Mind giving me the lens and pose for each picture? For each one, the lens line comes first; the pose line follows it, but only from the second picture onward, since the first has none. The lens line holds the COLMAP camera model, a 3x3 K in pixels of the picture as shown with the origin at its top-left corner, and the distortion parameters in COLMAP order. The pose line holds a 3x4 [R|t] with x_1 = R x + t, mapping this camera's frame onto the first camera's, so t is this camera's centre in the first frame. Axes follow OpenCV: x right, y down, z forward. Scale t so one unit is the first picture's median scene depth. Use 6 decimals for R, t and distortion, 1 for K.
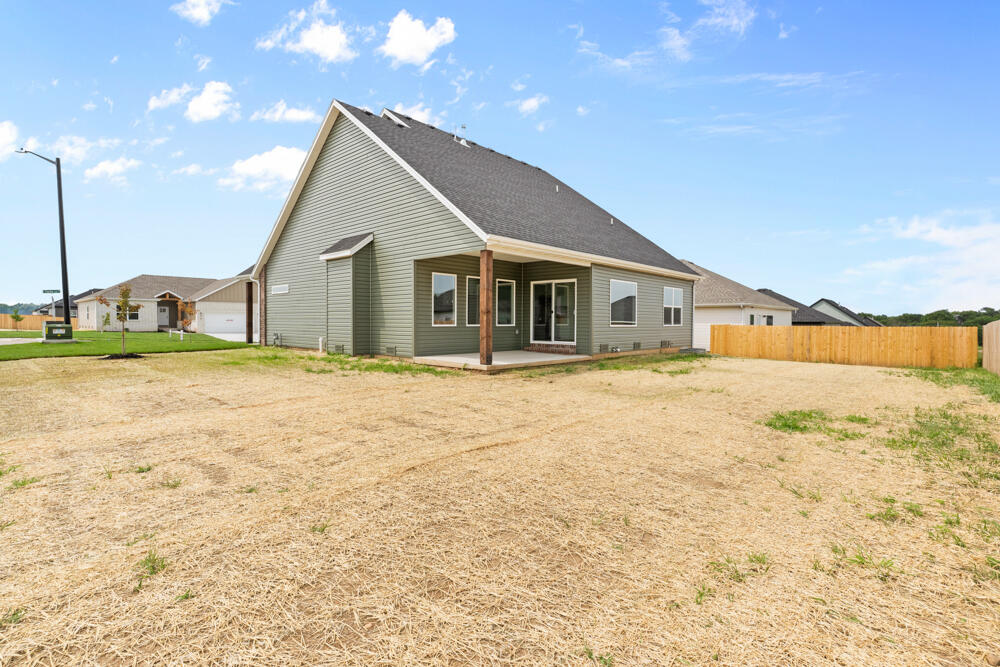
lens RADIAL K [[479.1, 0, 503.9], [0, 479.1, 331.3], [0, 0, 1]] dist [-0.000955, 0.000086]
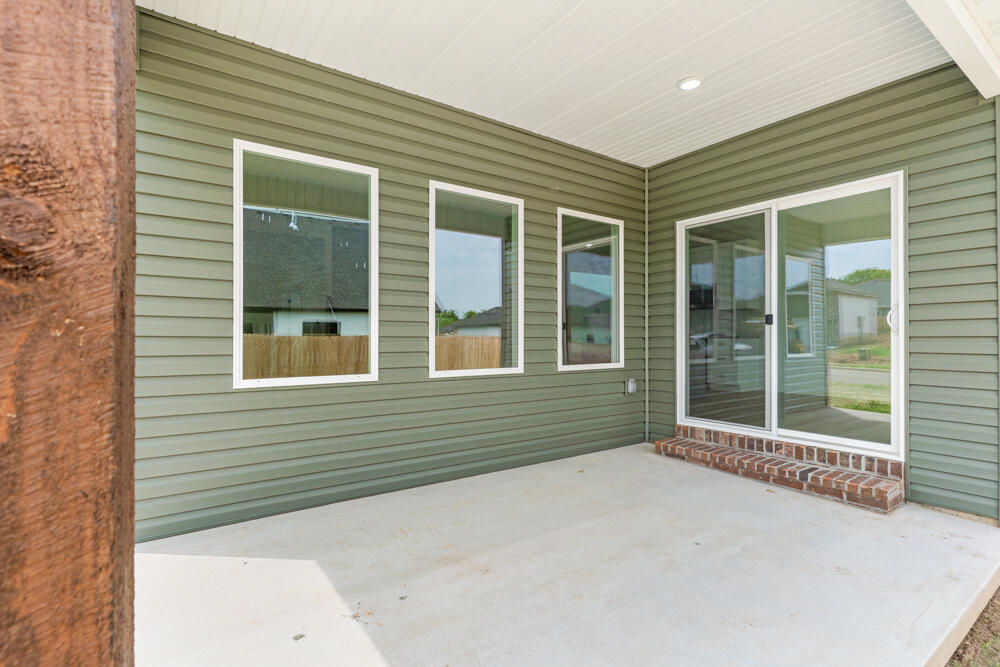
lens RADIAL K [[479.1, 0, 498.5], [0, 479.1, 337.1], [0, 0, 1]] dist [-0.000955, 0.000086]
pose [[0.978174, -0.003133, -0.207766, 0.008206], [-0.002078, 0.999689, -0.024856, -0.022632], [0.207779, 0.024745, 0.977863, 0.684892]]
